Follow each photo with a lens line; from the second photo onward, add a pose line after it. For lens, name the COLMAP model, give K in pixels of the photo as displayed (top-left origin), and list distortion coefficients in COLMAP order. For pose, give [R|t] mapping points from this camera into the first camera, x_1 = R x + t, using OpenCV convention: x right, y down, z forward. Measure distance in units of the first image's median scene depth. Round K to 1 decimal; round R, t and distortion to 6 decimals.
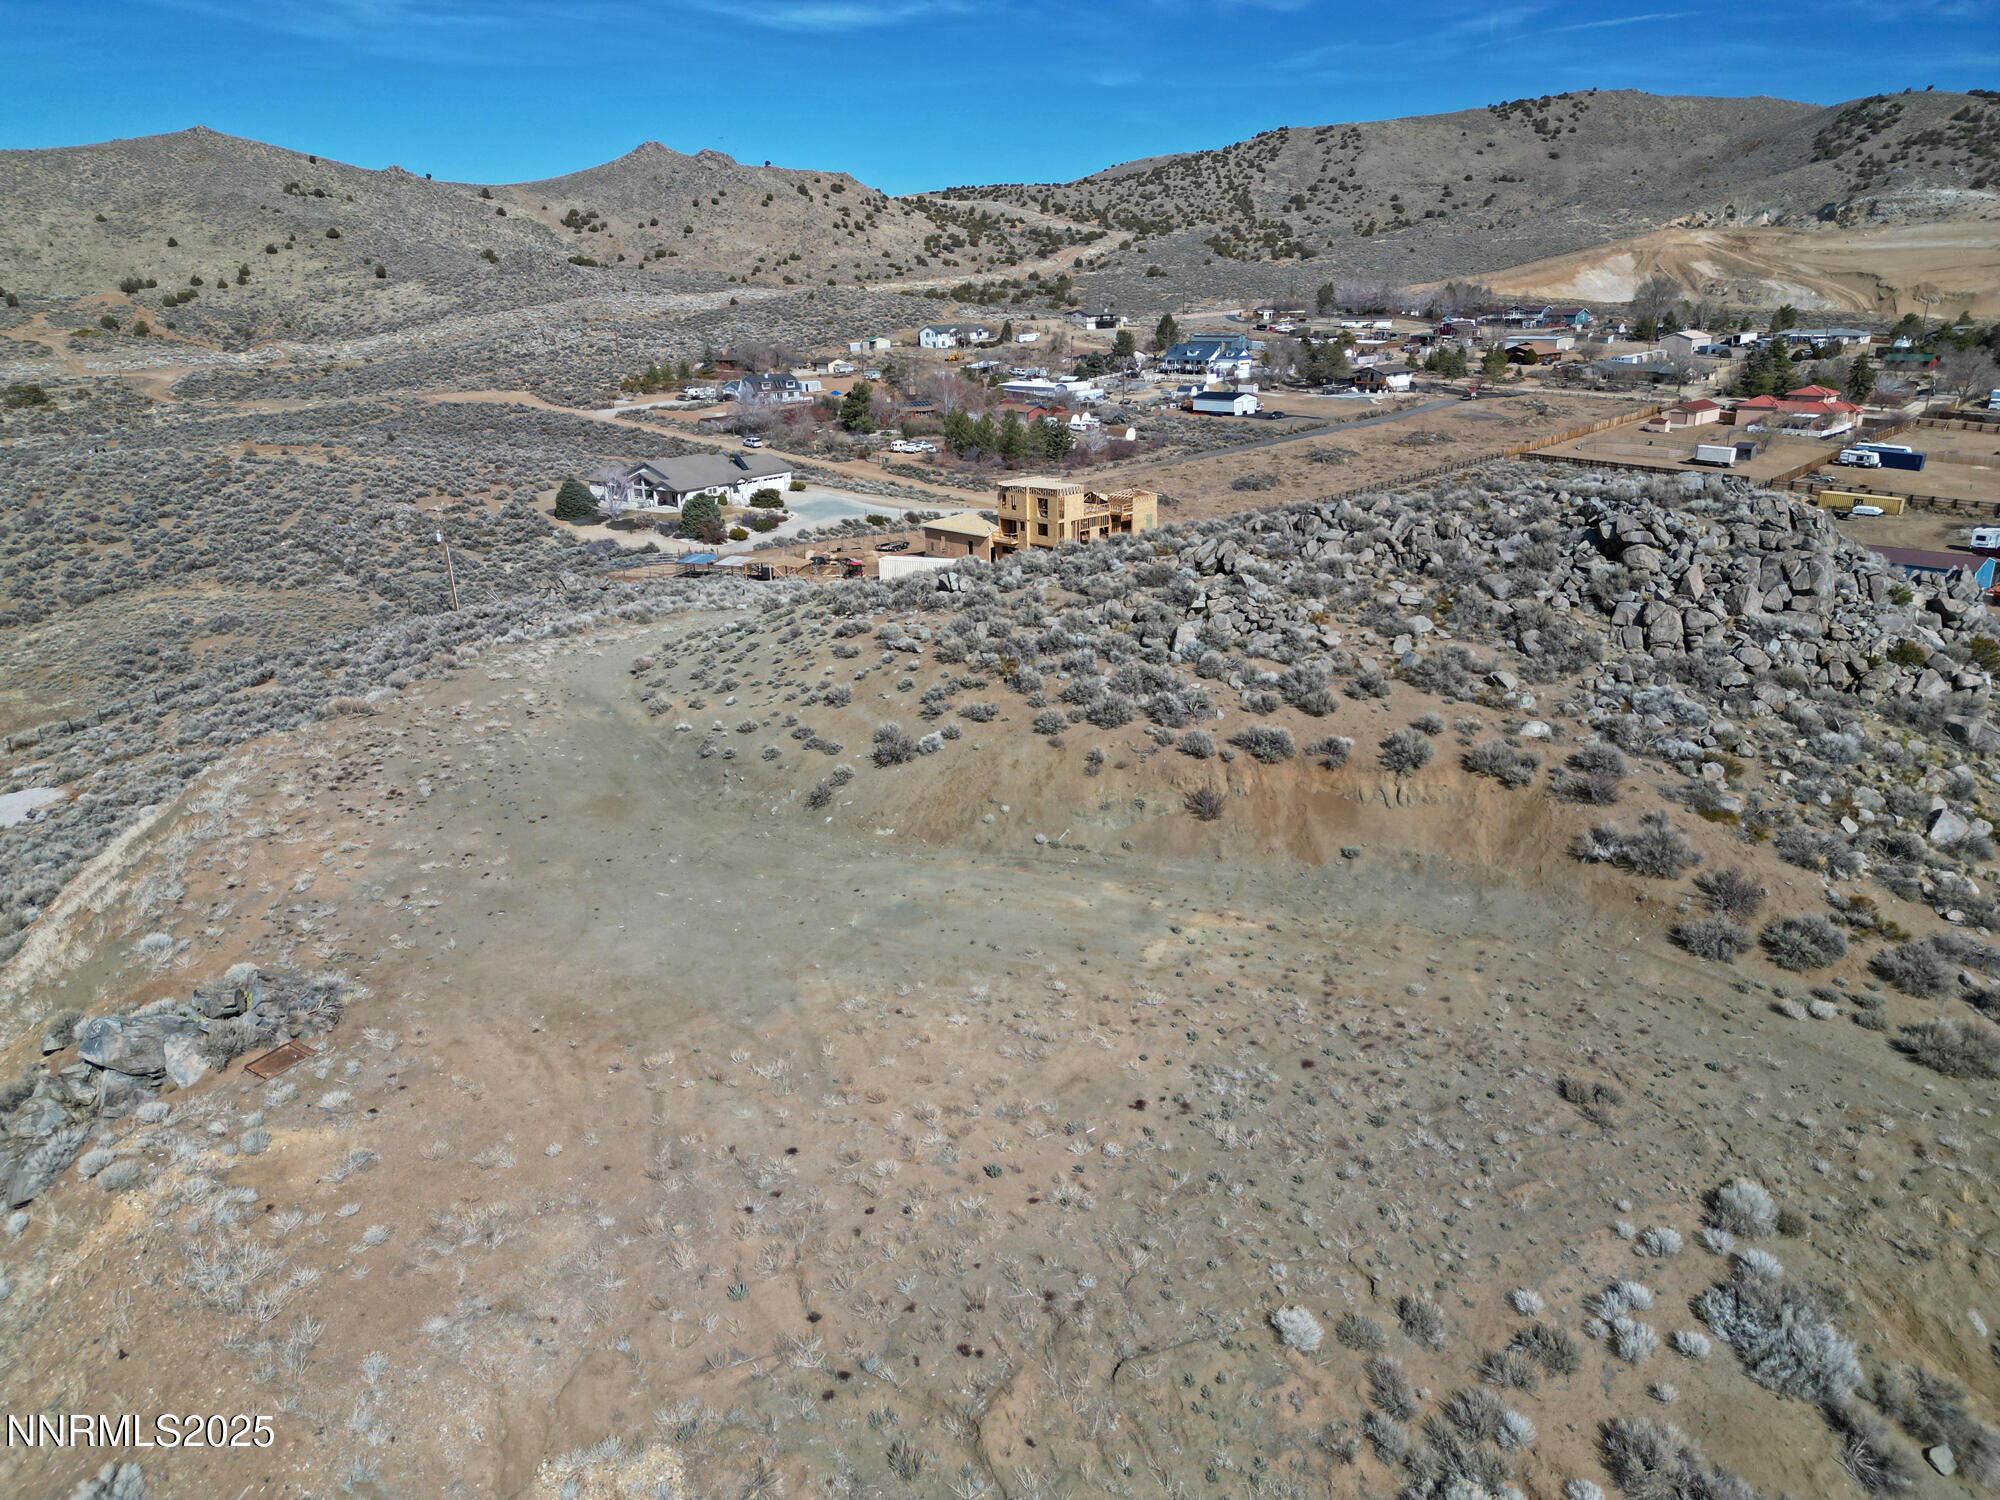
lens RADIAL K [[1385.1, 0, 999.6], [0, 1385.1, 734.5], [0, 0, 1]] dist [0.066075, -0.059737]
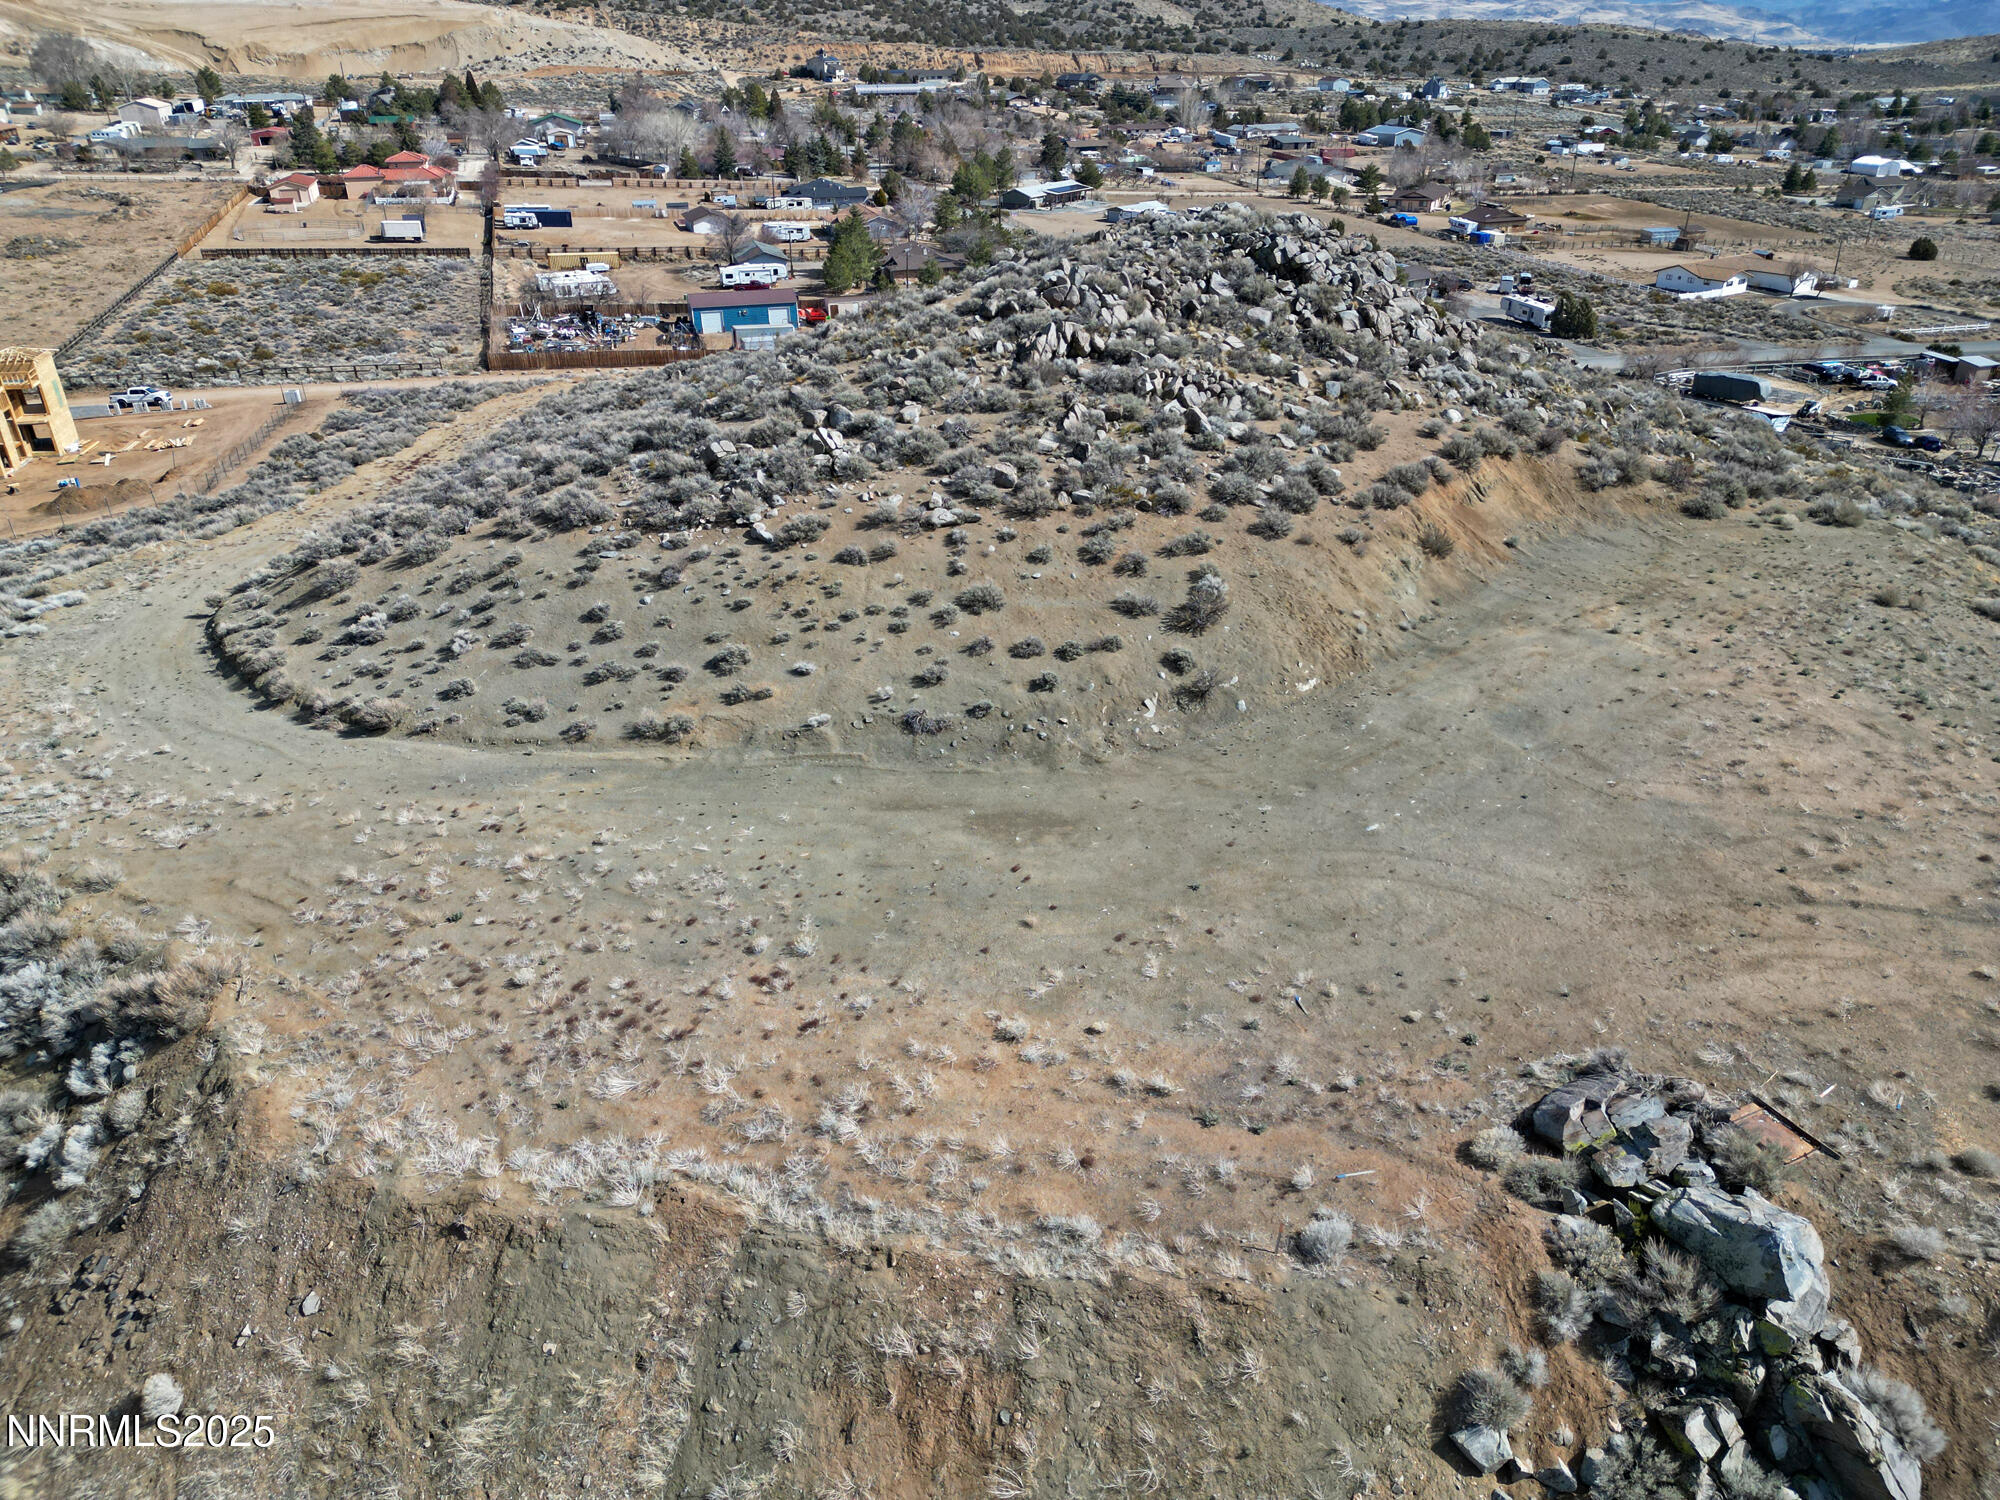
lens RADIAL K [[1385.1, 0, 1000.1], [0, 1385.1, 745.8], [0, 0, 1]] dist [0.066075, -0.059737]
pose [[0.482081, -0.394232, 0.782419, -0.198639], [0.272331, 0.916232, 0.293862, -0.046564], [-0.832727, 0.071412, 0.549059, 0.151955]]
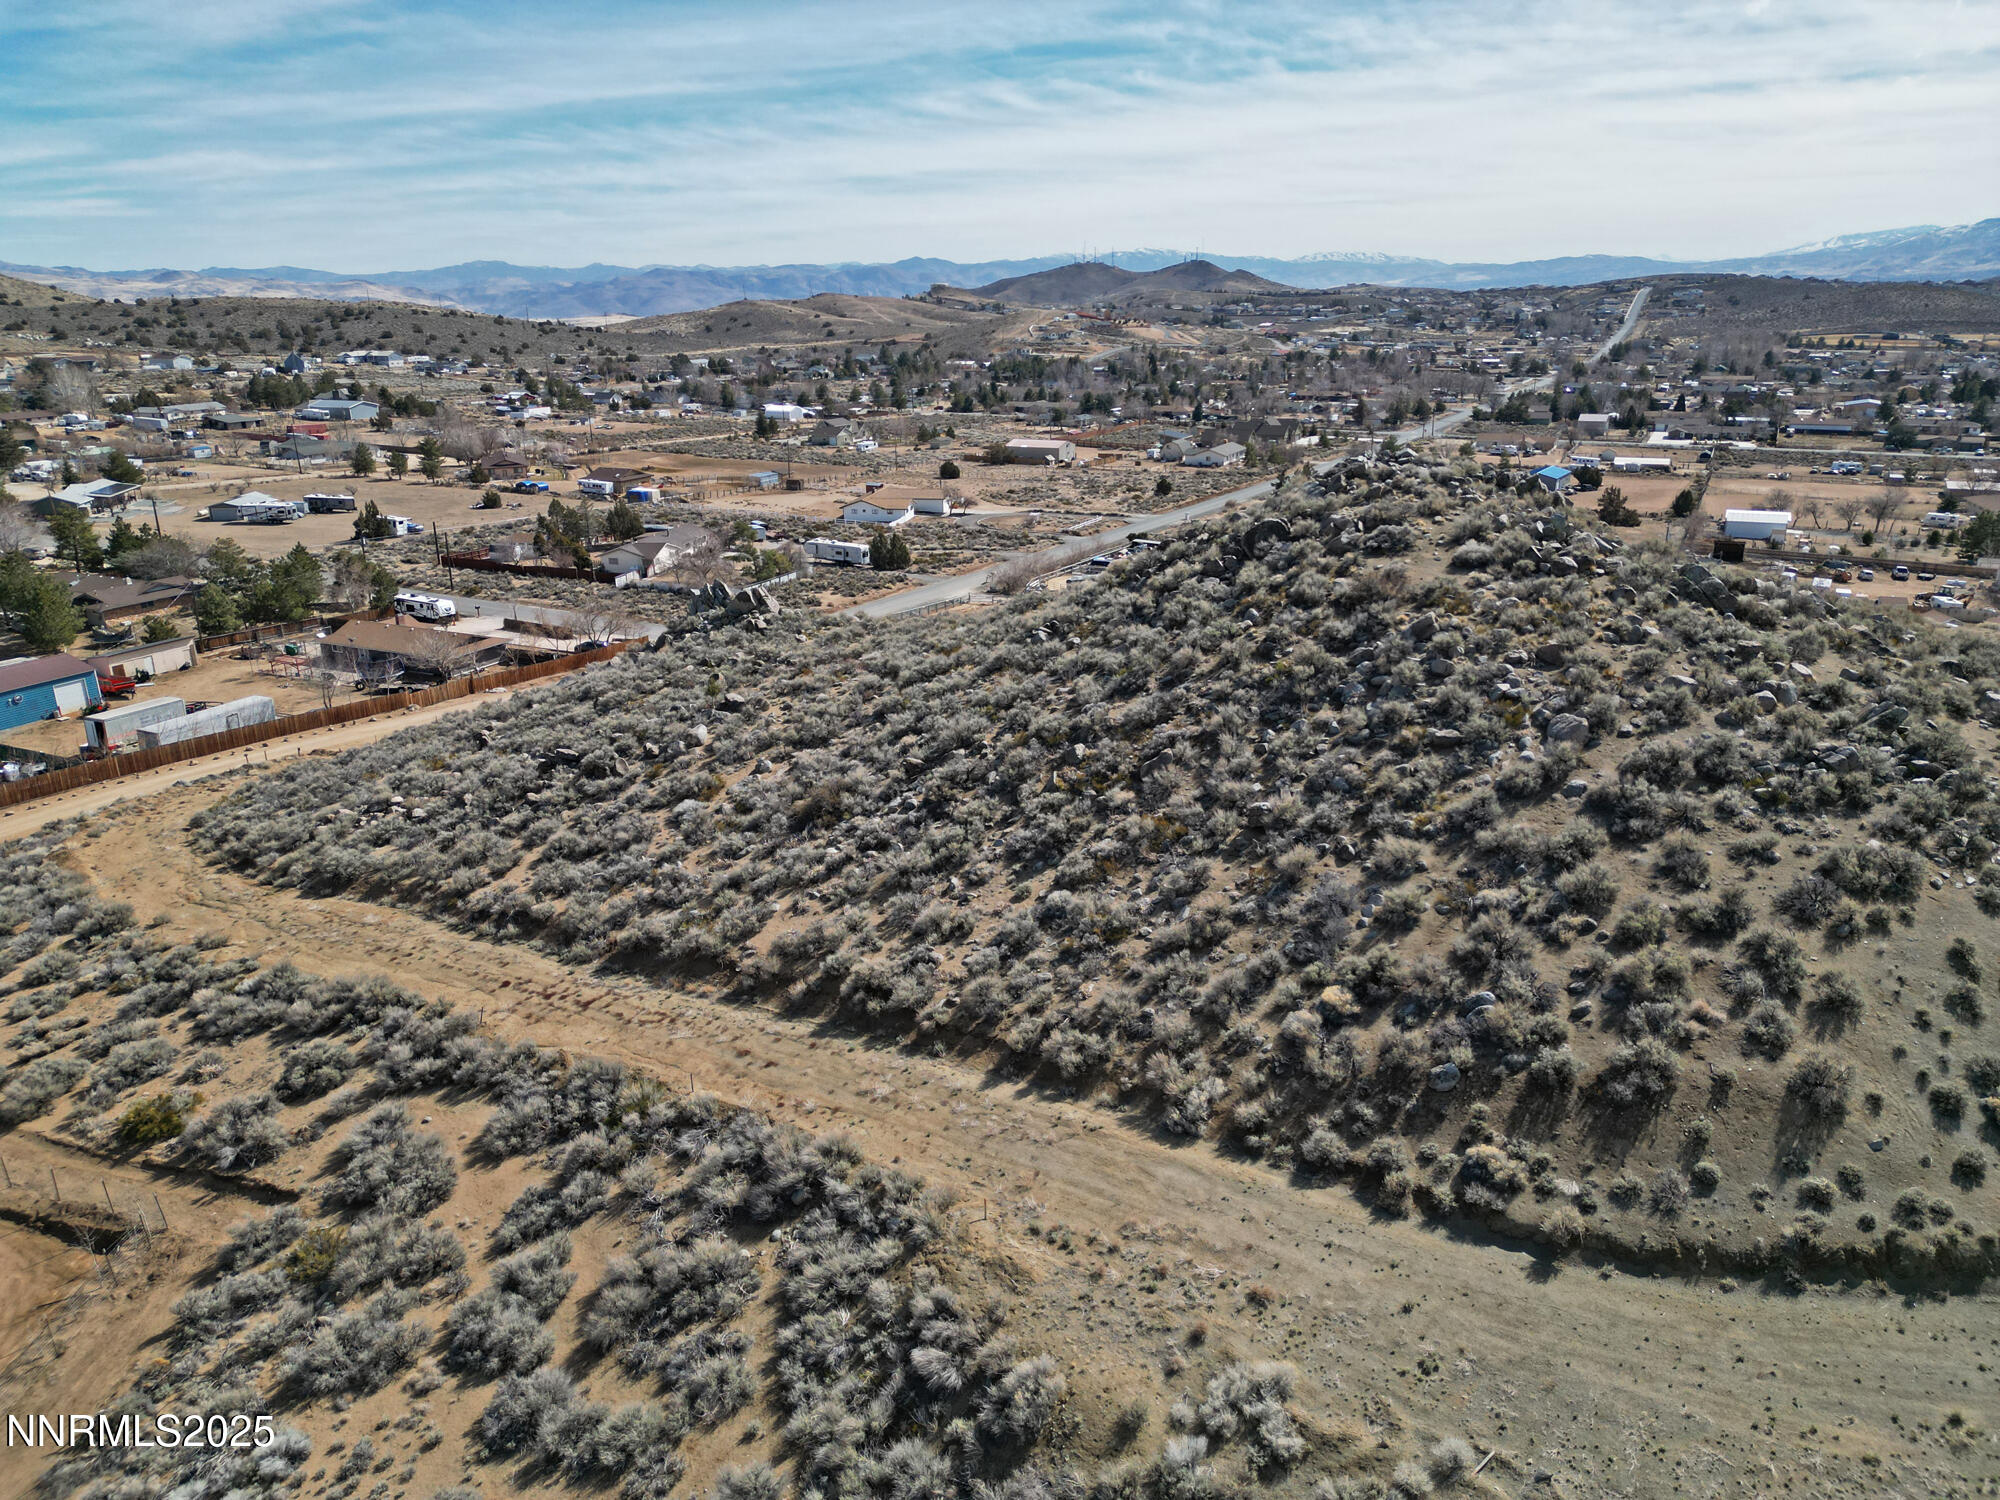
lens RADIAL K [[1385.1, 0, 999.2], [0, 1385.1, 770.7], [0, 0, 1]] dist [0.066075, -0.059737]
pose [[-0.309245, -0.296315, 0.903640, -0.151387], [0.310441, 0.866707, 0.390443, -0.145559], [-0.898885, 0.401269, -0.176036, 0.455733]]
